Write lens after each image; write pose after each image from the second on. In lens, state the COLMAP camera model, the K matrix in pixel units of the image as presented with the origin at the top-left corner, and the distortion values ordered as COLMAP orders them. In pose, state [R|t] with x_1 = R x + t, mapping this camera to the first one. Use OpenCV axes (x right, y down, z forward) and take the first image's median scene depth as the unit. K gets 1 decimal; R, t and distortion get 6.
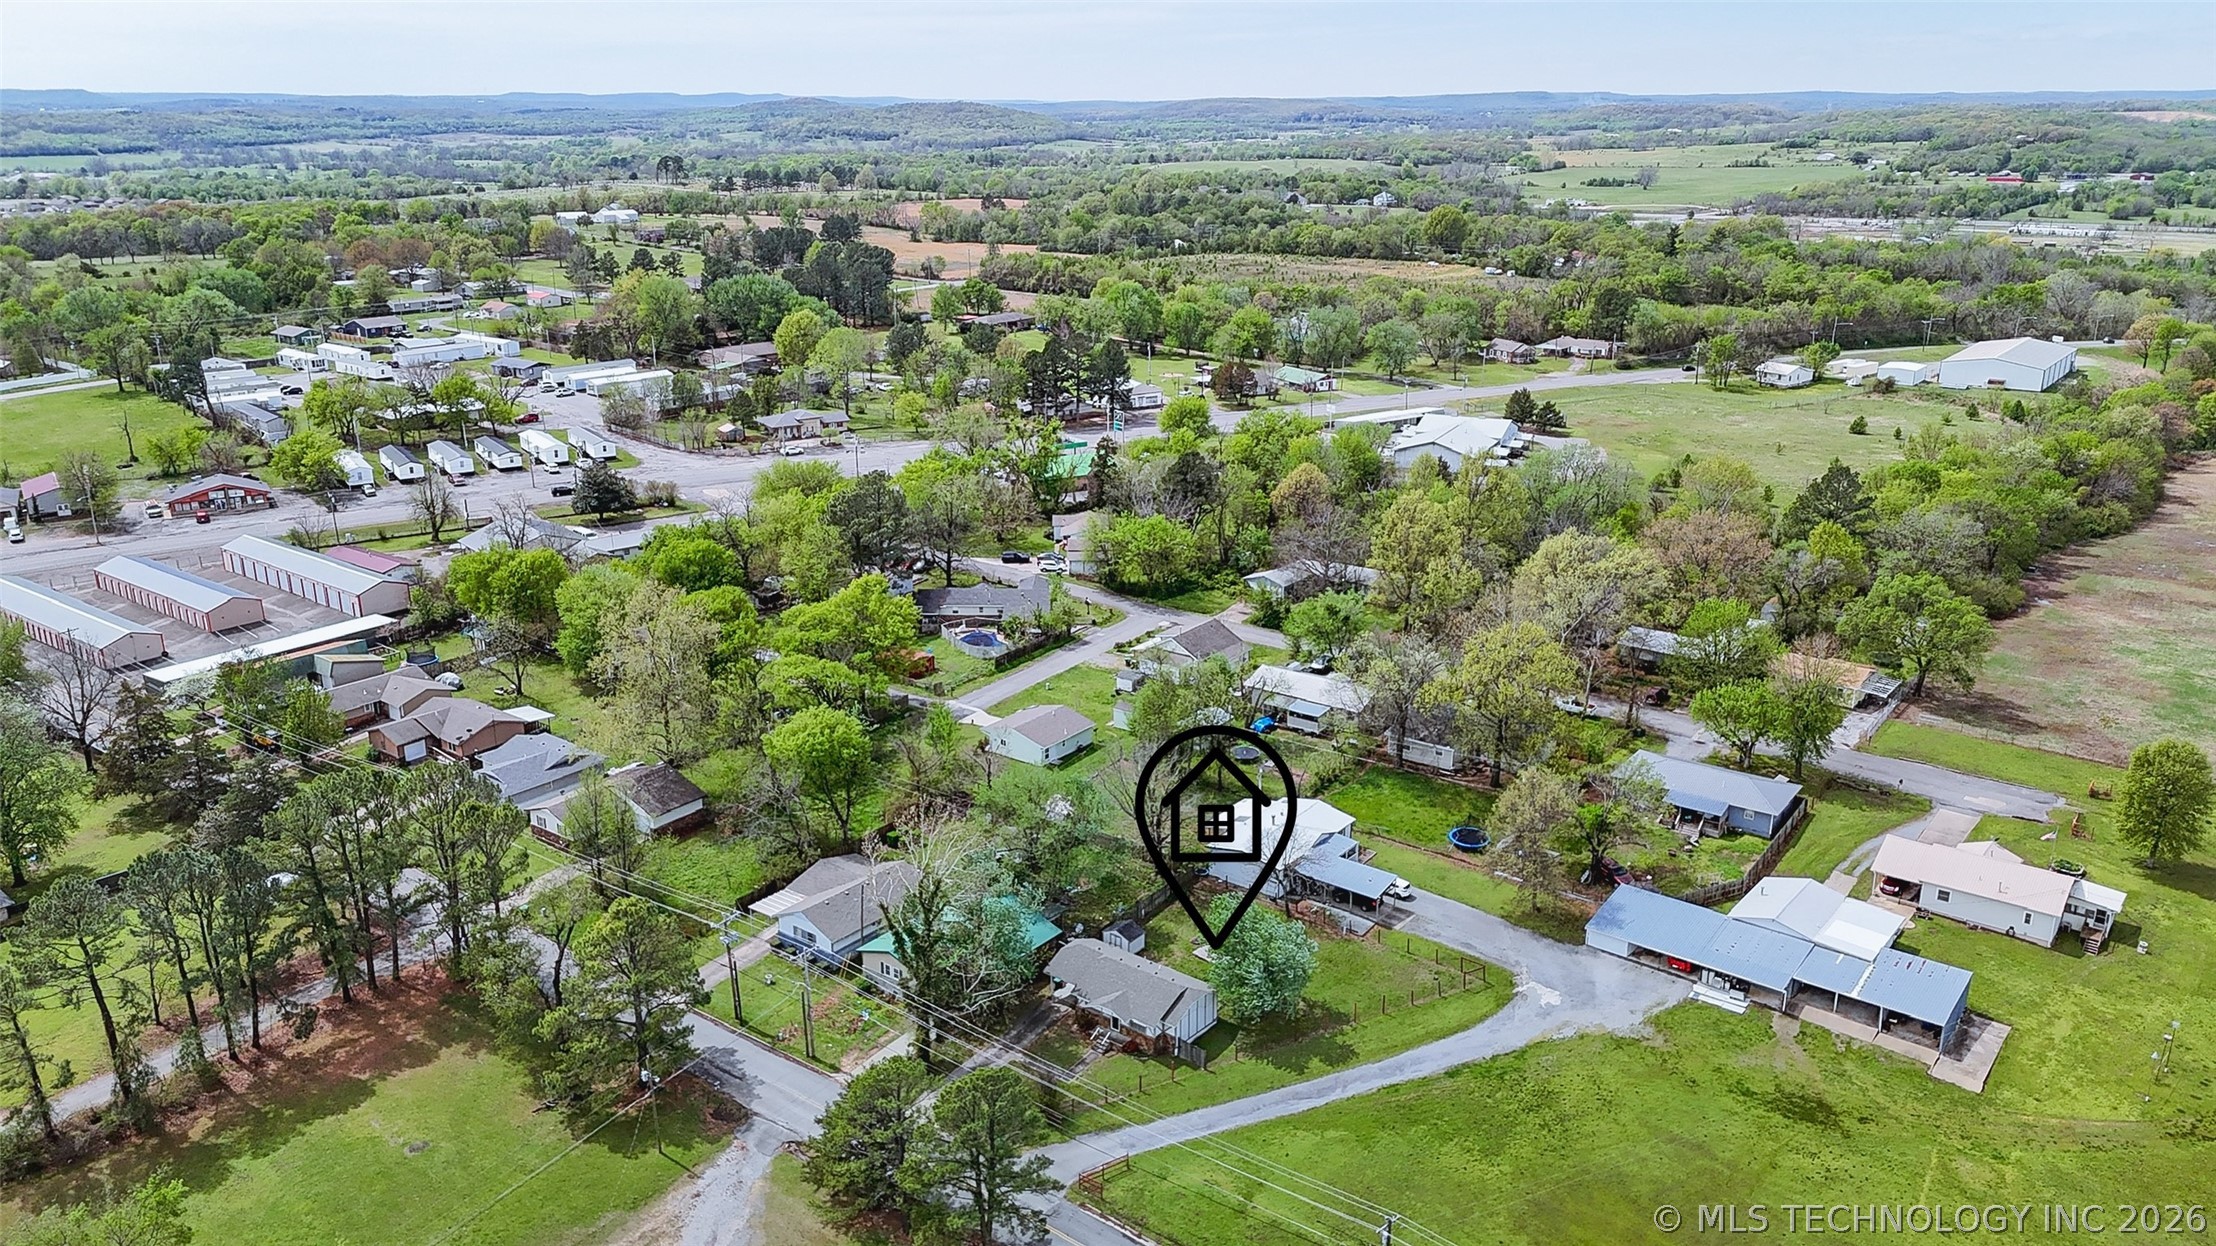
lens RADIAL K [[1600.0, 0, 1096.7], [0, 1600.0, 657.9], [0, 0, 1]] dist [0.062359, -0.053327]
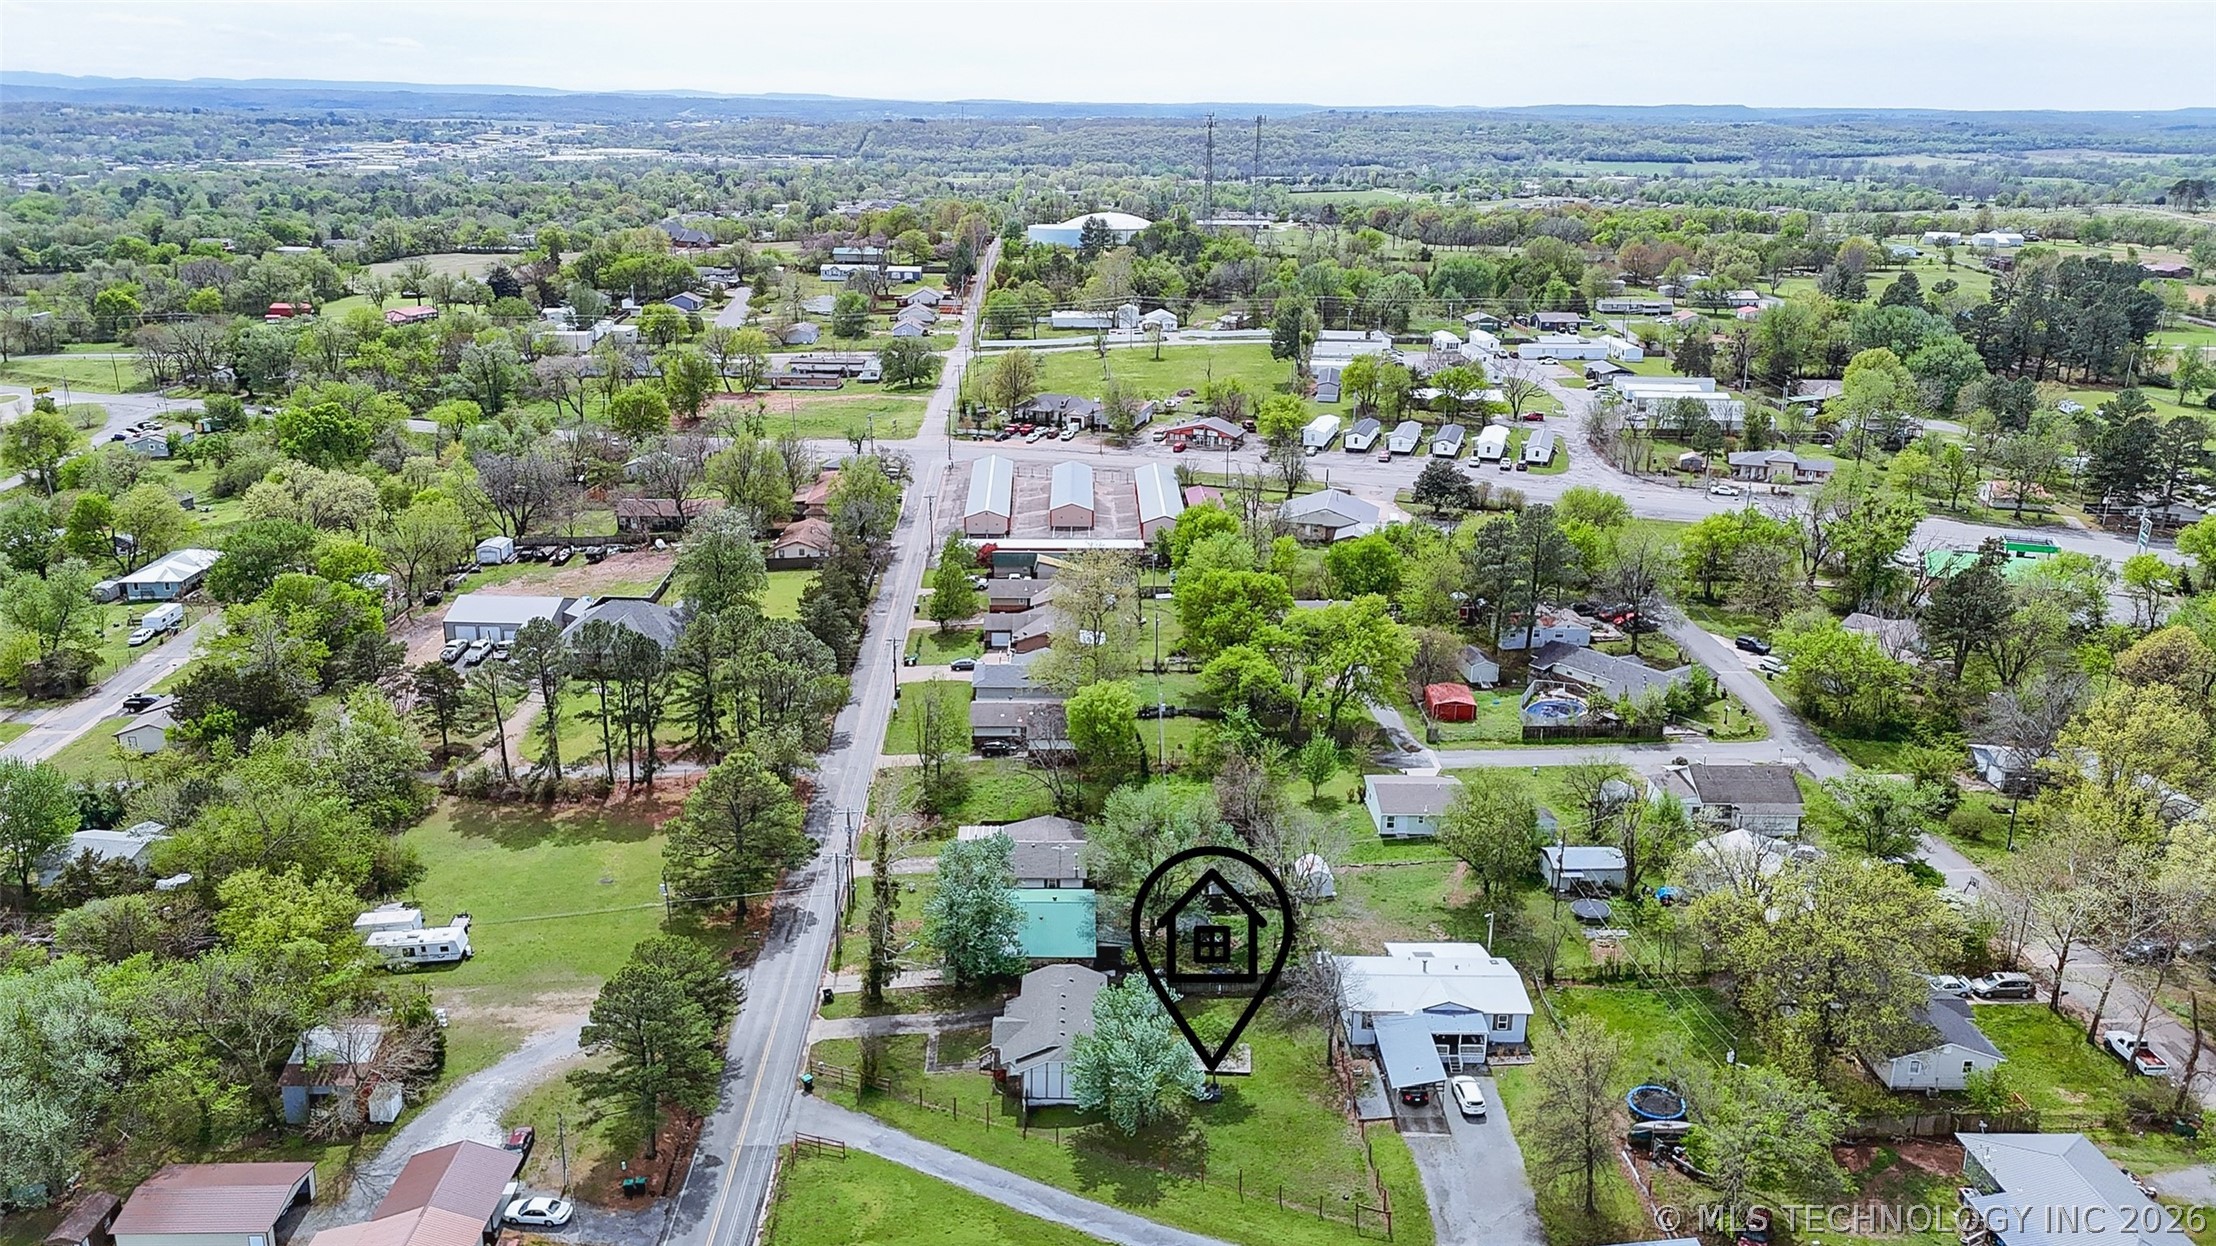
lens RADIAL K [[1593.4, 0, 1108.0], [0, 1593.4, 623.0], [0, 0, 1]] dist [0.092661, -0.111898]
pose [[0.626369, 0.249406, -0.738552, 0.328269], [-0.269289, 0.958338, 0.095243, -0.058559], [0.731537, 0.139226, 0.667436, 0.173206]]
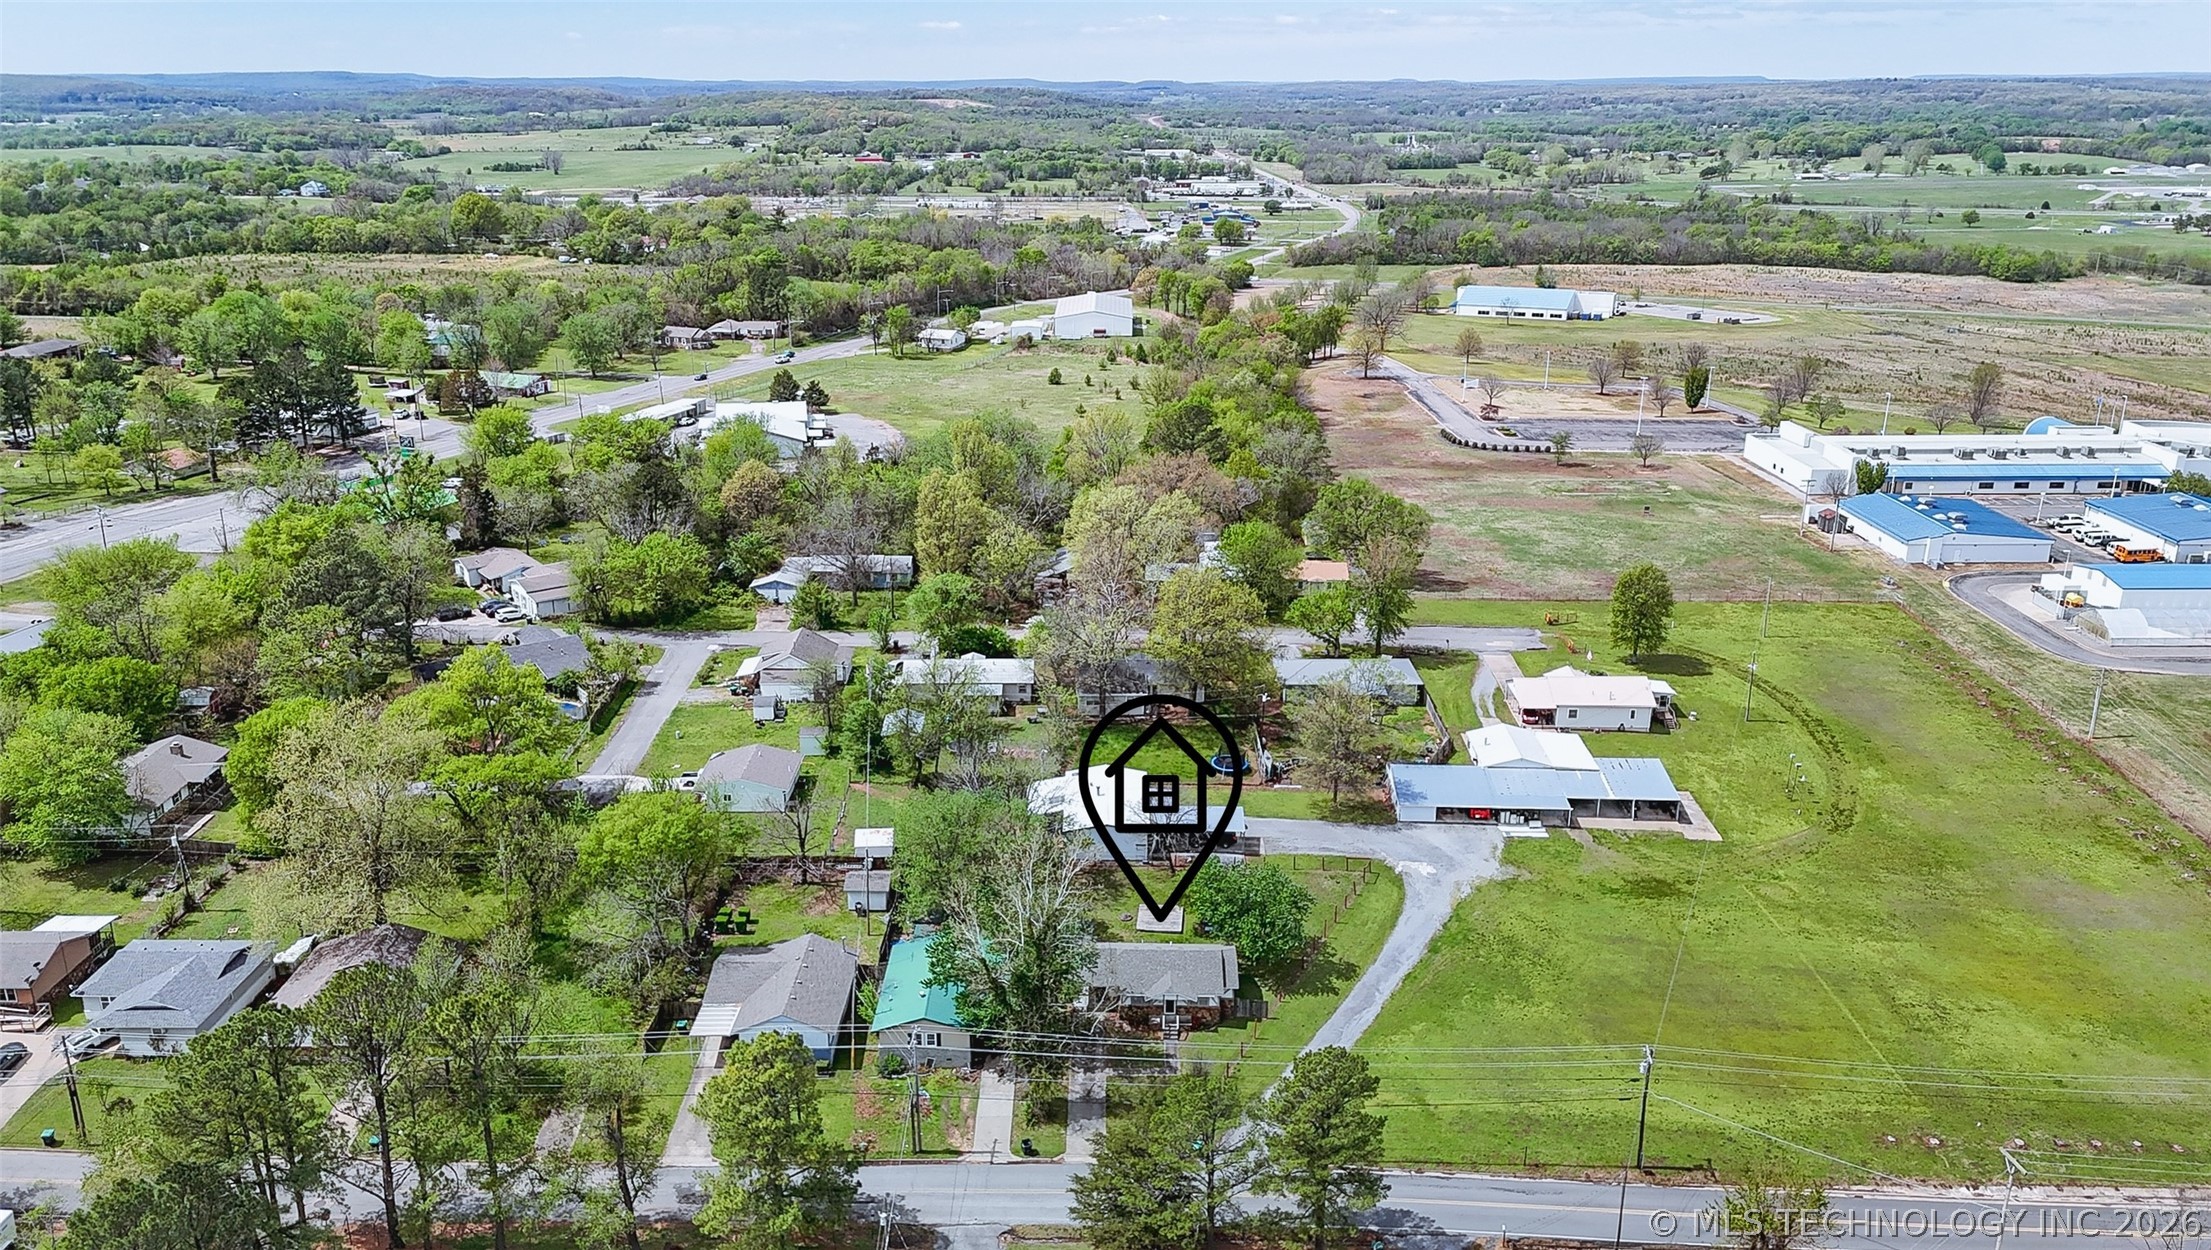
lens RADIAL K [[1646.6, 0, 1079.5], [0, 1646.6, 632.3], [0, 0, 1]] dist [0.080442, -0.083954]
pose [[0.797173, -0.188211, 0.573666, -0.272588], [0.196156, 0.979361, 0.048732, -0.028395], [-0.570998, 0.073680, 0.817638, 0.084919]]
